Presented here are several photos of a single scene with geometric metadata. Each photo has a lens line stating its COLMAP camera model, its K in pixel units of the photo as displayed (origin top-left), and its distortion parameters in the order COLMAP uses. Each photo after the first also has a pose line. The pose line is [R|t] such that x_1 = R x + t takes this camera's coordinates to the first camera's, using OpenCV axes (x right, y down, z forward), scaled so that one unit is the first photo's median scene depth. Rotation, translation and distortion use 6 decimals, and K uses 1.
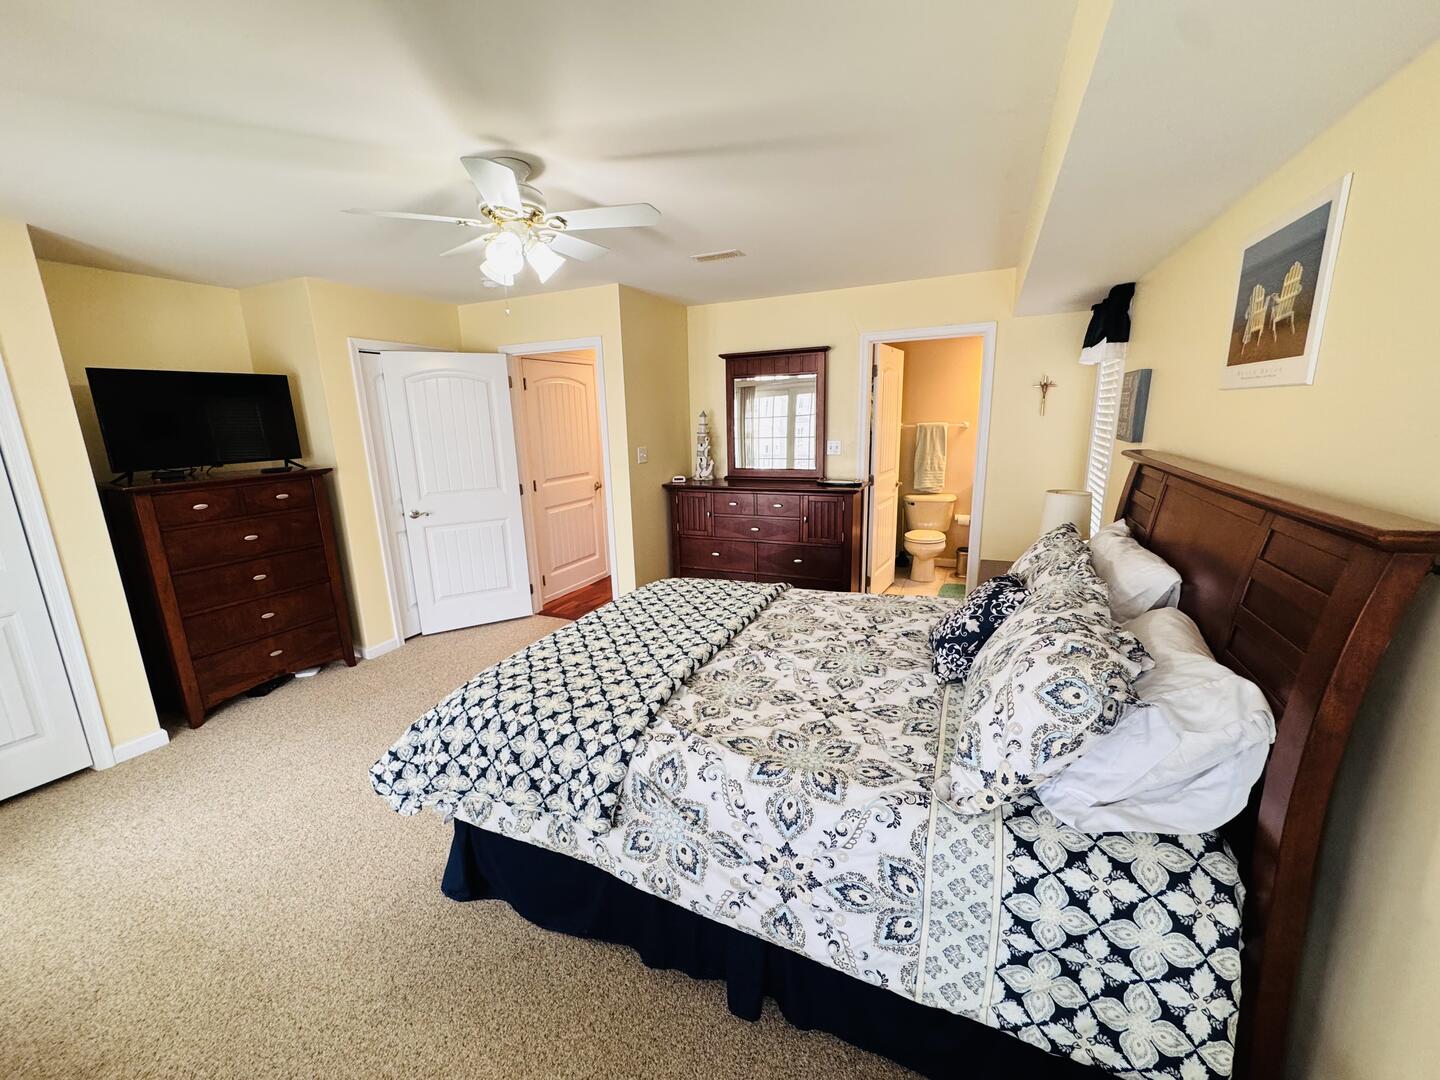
lens RADIAL K [[576.7, 0, 722.0], [0, 576.7, 540.2], [0, 0, 1]] dist [0.000748, 0.000373]
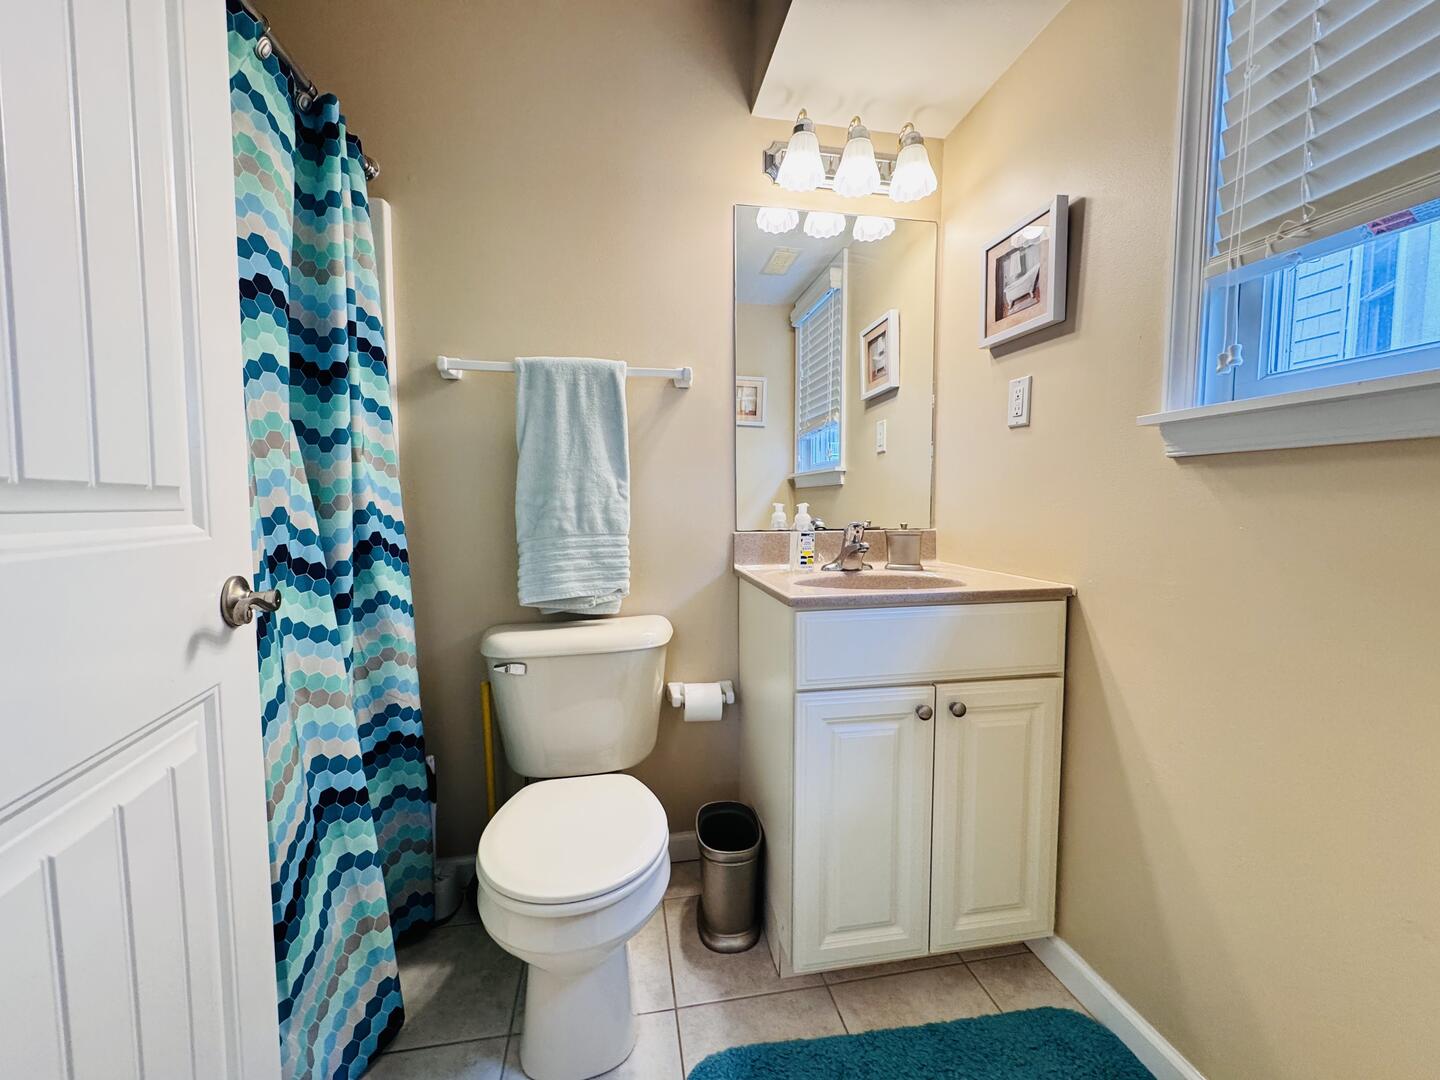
lens RADIAL K [[576.7, 0, 718.6], [0, 576.7, 540.2], [0, 0, 1]] dist [0.000748, 0.000373]
pose [[0.828140, -0.010653, 0.560421, 0.266072], [0.099952, 0.986601, -0.128947, -0.077010], [-0.551538, 0.162801, 0.818108, 0.746832]]
